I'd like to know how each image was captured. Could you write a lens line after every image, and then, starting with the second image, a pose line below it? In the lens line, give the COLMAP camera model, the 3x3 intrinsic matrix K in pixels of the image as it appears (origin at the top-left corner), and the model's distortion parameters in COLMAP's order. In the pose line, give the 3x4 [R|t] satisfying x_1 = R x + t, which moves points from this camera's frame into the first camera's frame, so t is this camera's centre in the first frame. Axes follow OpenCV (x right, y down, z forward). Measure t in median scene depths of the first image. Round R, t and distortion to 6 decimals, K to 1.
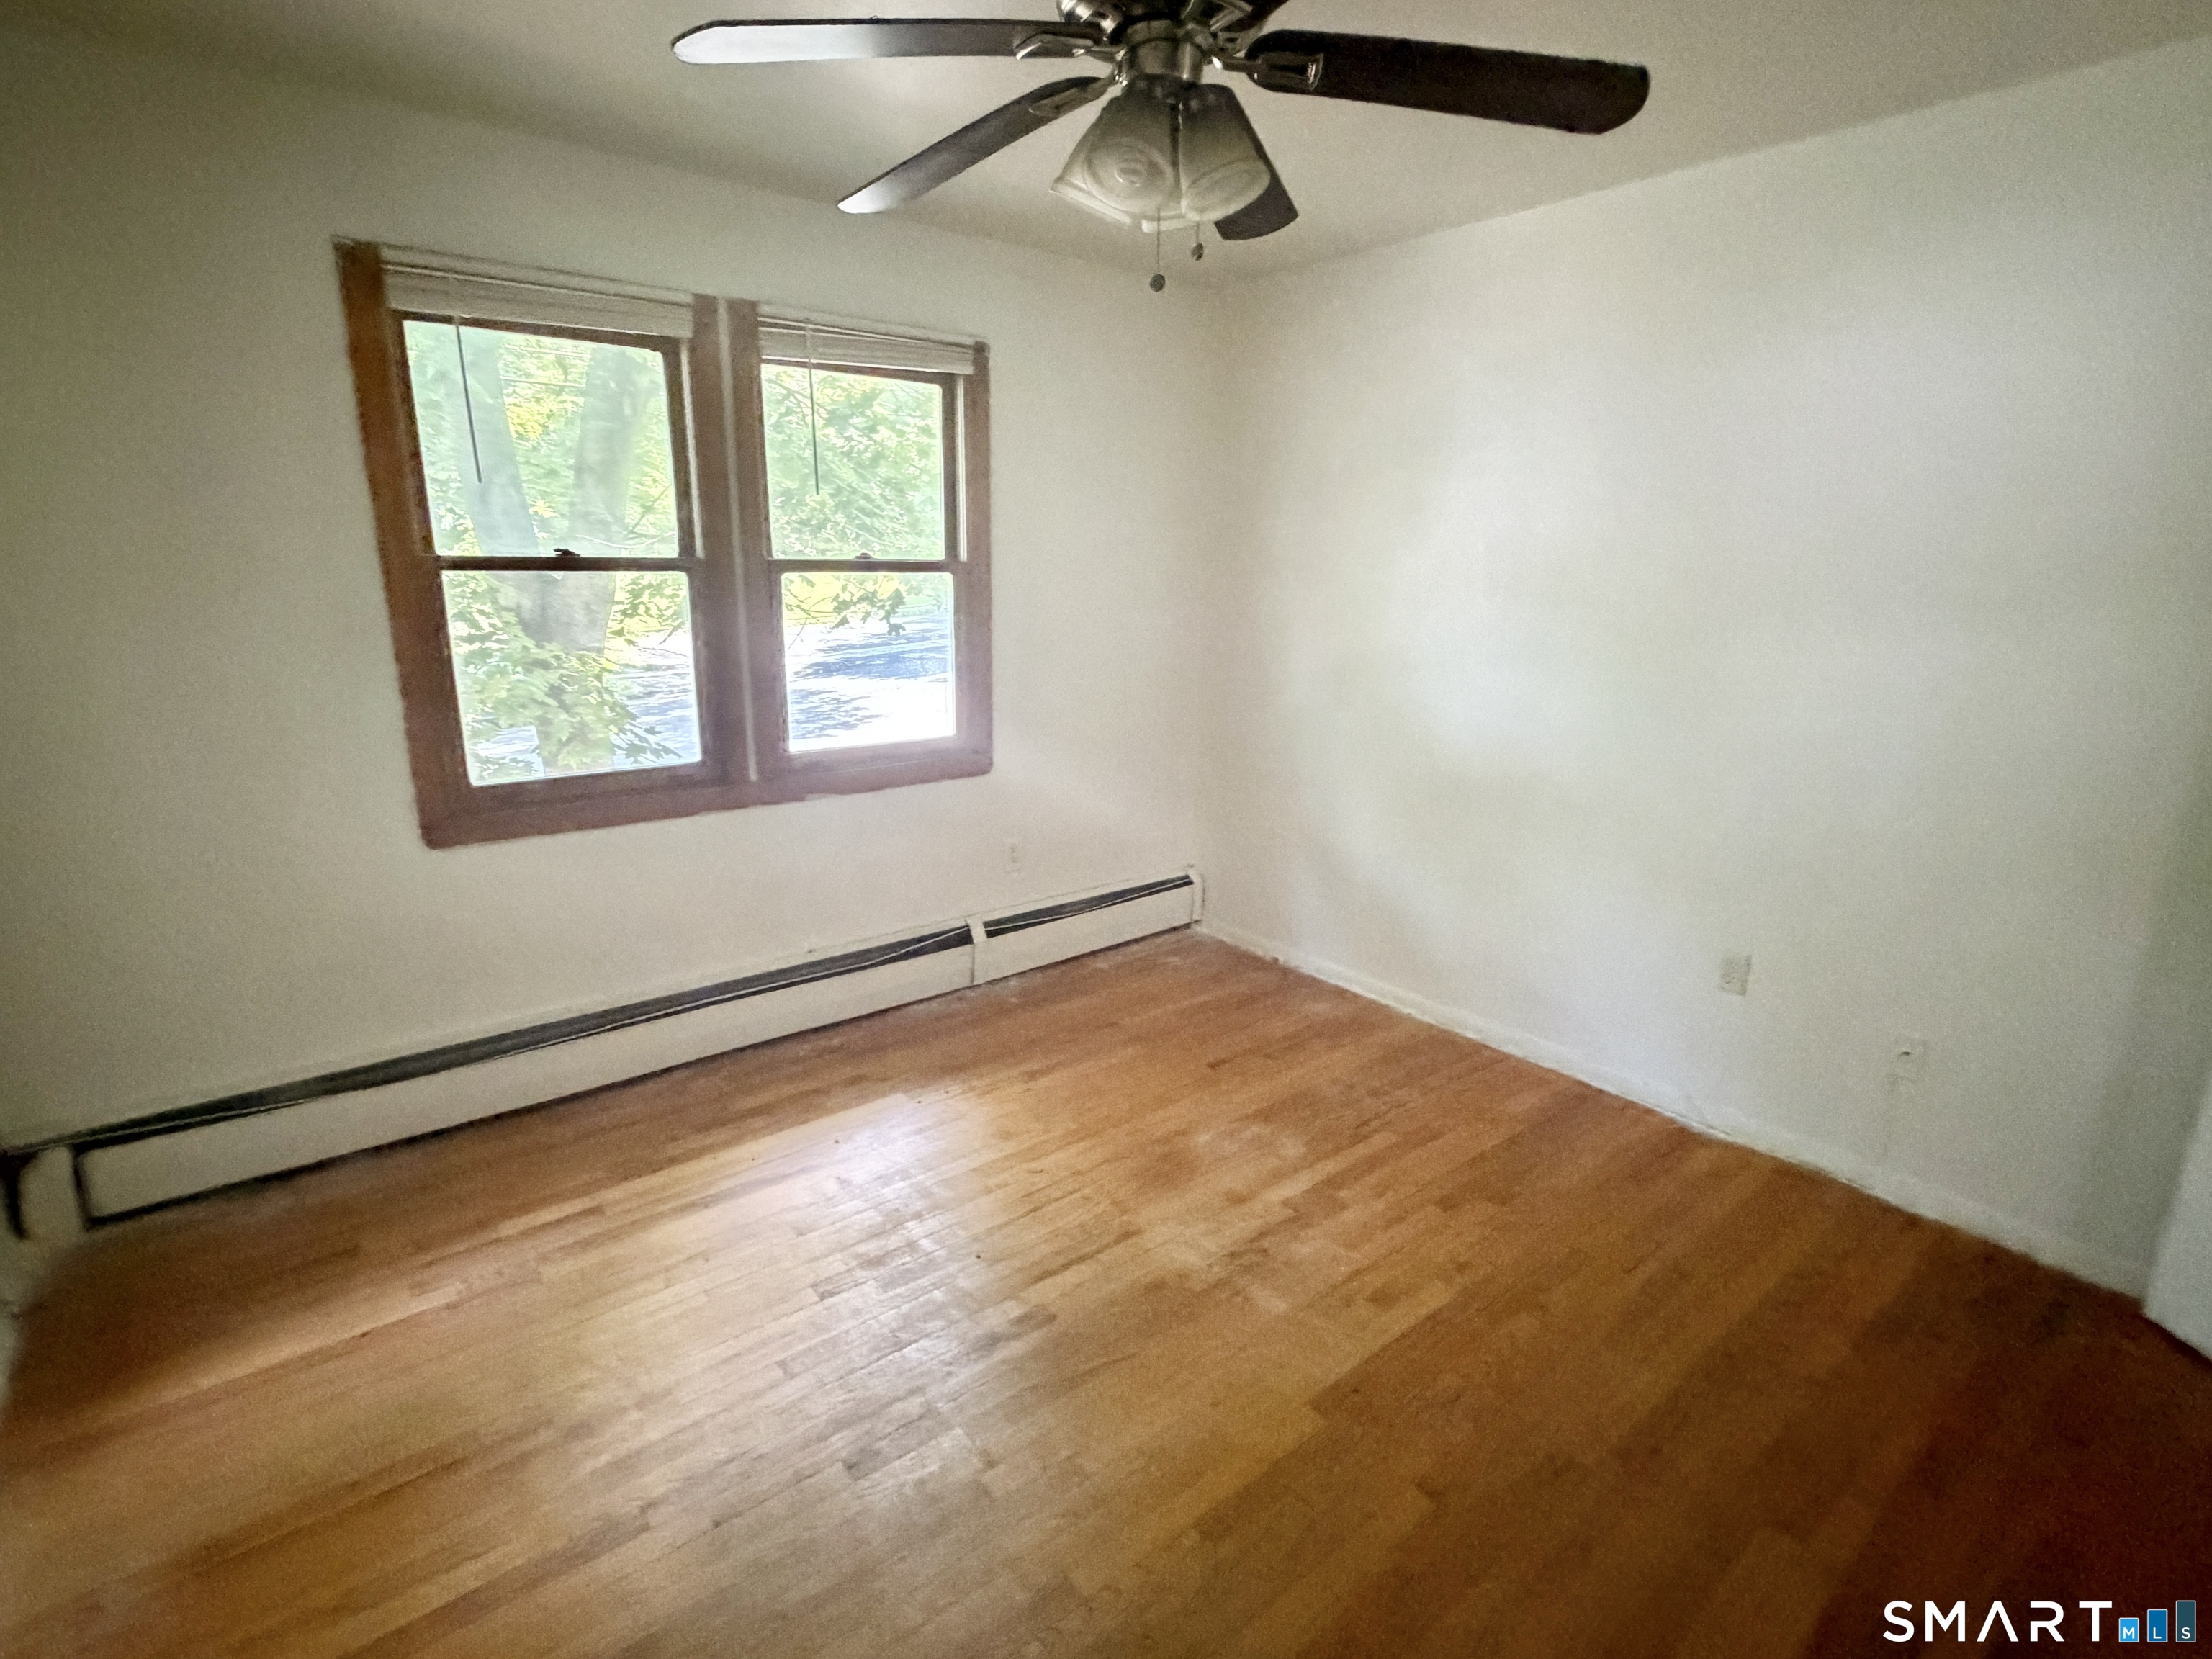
lens RADIAL K [[1075.5, 0, 1105.7], [0, 1075.5, 829.2], [0, 0, 1]] dist [-0.003160, 0.002173]
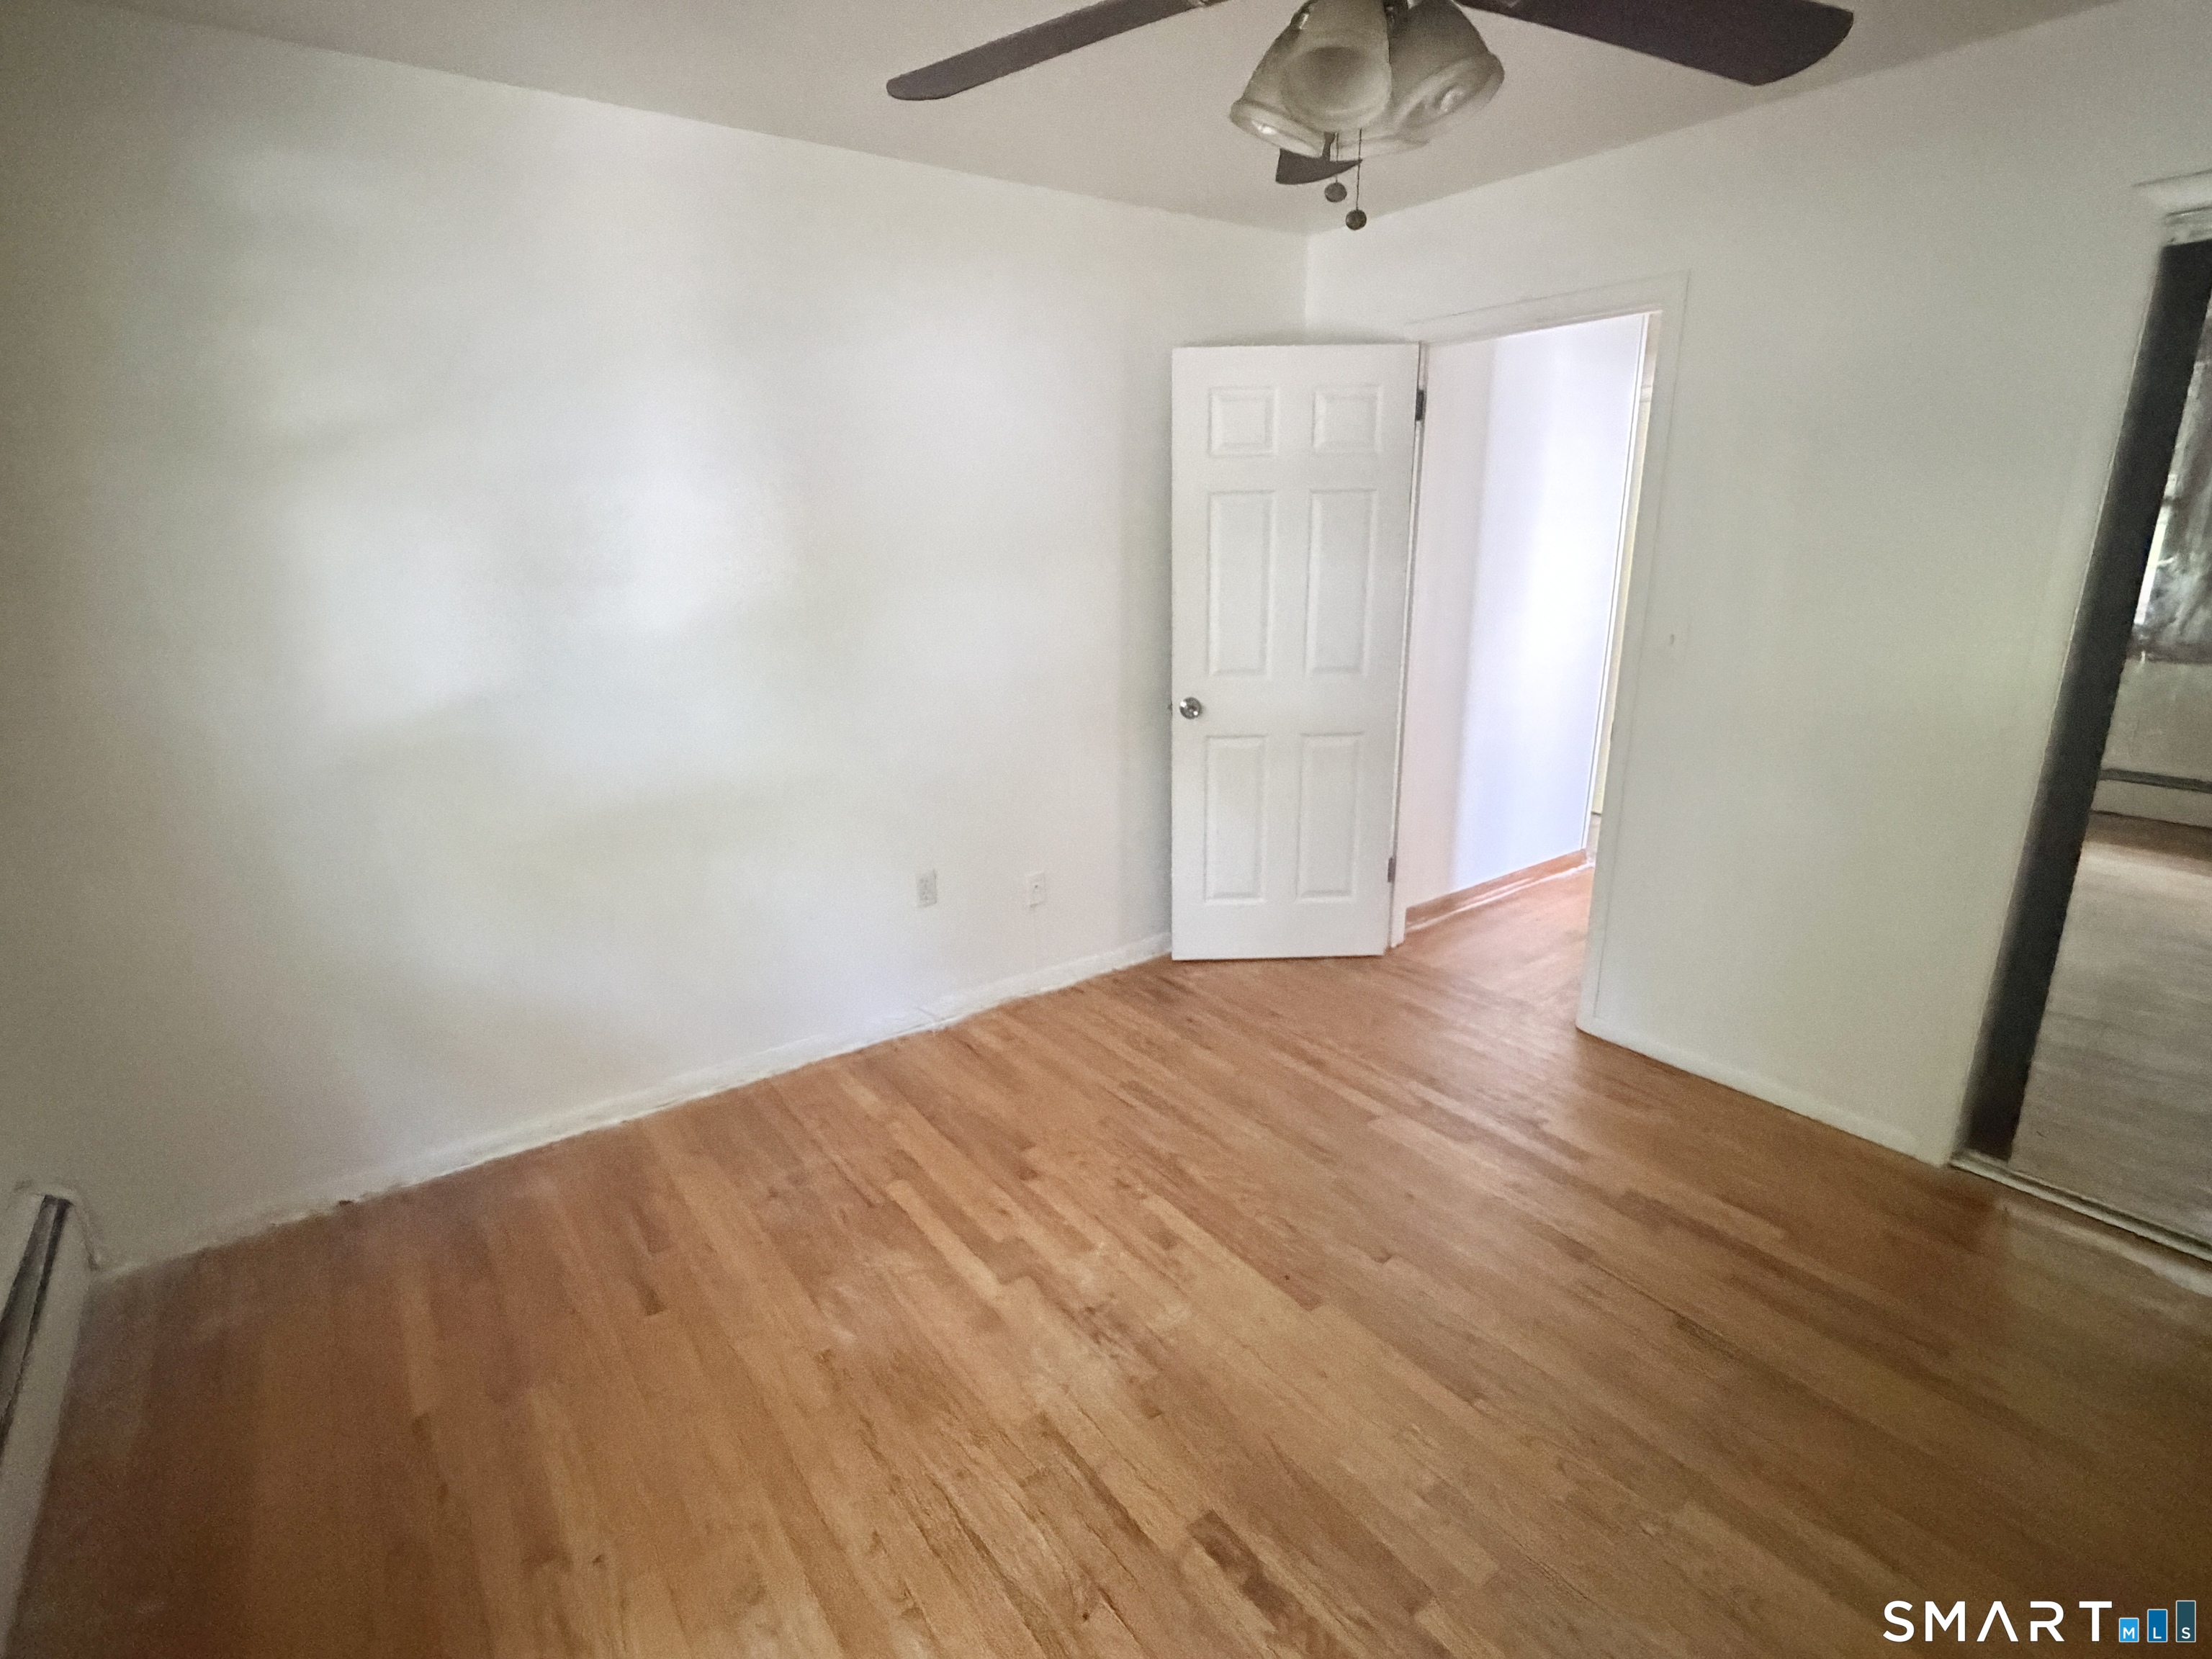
lens RADIAL K [[1075.5, 0, 1107.3], [0, 1075.5, 830.2], [0, 0, 1]] dist [-0.003160, 0.002173]
pose [[0.045429, -0.281674, 0.958434, -0.503915], [0.260884, 0.929475, 0.260797, -0.177040], [-0.964301, 0.238193, 0.115709, 0.662096]]
